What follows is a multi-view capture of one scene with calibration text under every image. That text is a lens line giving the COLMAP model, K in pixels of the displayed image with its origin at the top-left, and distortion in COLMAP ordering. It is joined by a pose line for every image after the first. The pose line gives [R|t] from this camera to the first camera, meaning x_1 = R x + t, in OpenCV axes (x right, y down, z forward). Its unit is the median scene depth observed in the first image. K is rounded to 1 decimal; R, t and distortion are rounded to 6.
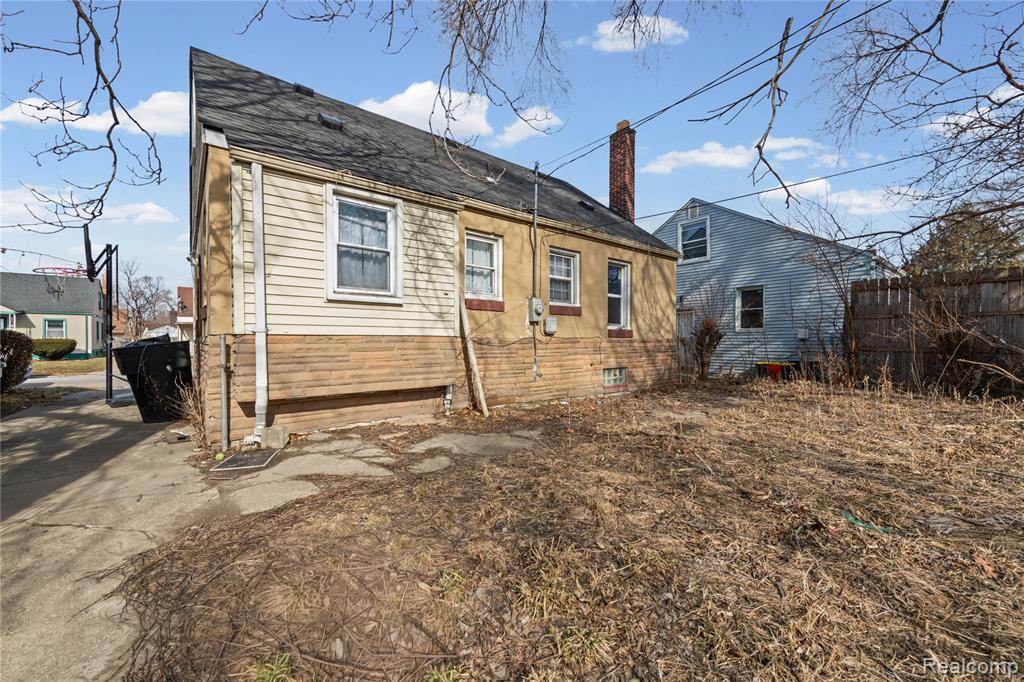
lens RADIAL K [[407.8, 0, 508.6], [0, 407.8, 342.2], [0, 0, 1]] dist [0.010790, -0.001310]
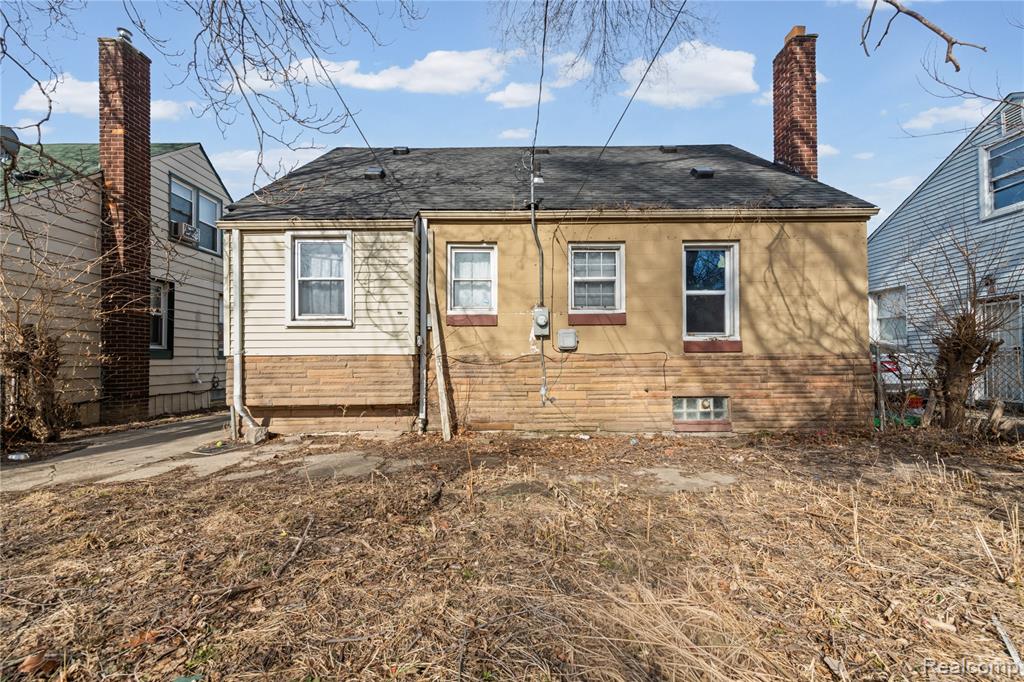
lens RADIAL K [[407.8, 0, 507.7], [0, 407.8, 347.5], [0, 0, 1]] dist [0.010790, -0.001310]
pose [[0.777215, -0.019213, -0.628941, 0.563946], [0.004741, 0.999684, -0.024680, -0.005612], [0.629217, 0.016200, 0.777061, 0.318120]]
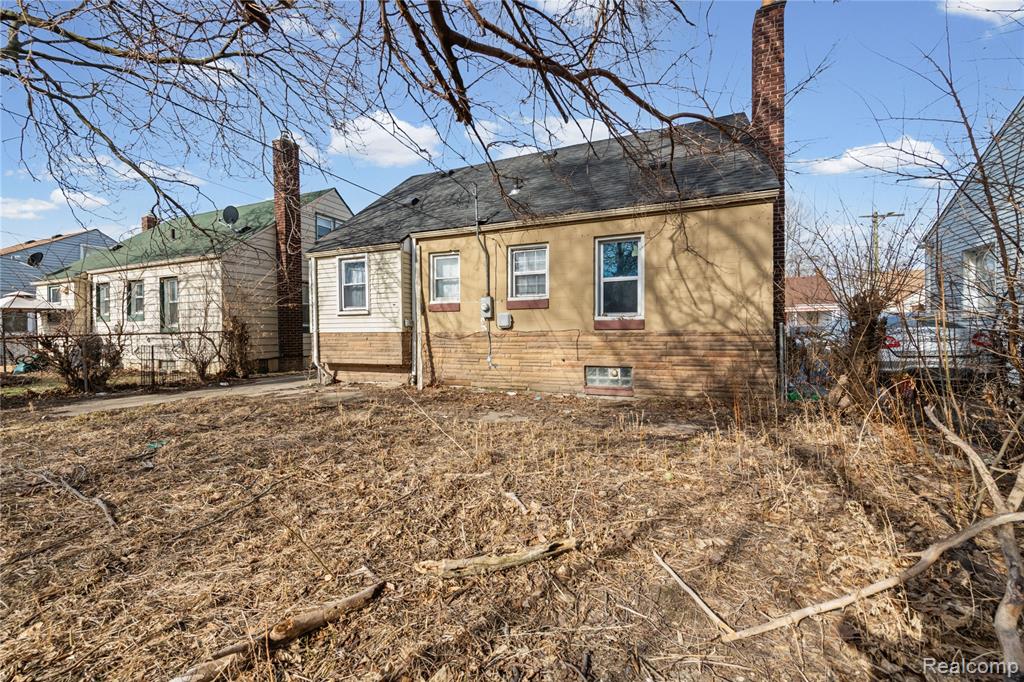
lens RADIAL K [[407.8, 0, 504.7], [0, 407.8, 331.5], [0, 0, 1]] dist [0.010790, -0.001310]
pose [[0.465516, 0.001201, -0.885039, 1.145193], [0.008556, 0.999946, 0.005857, -0.019069], [0.884998, -0.010299, 0.465481, 0.536735]]
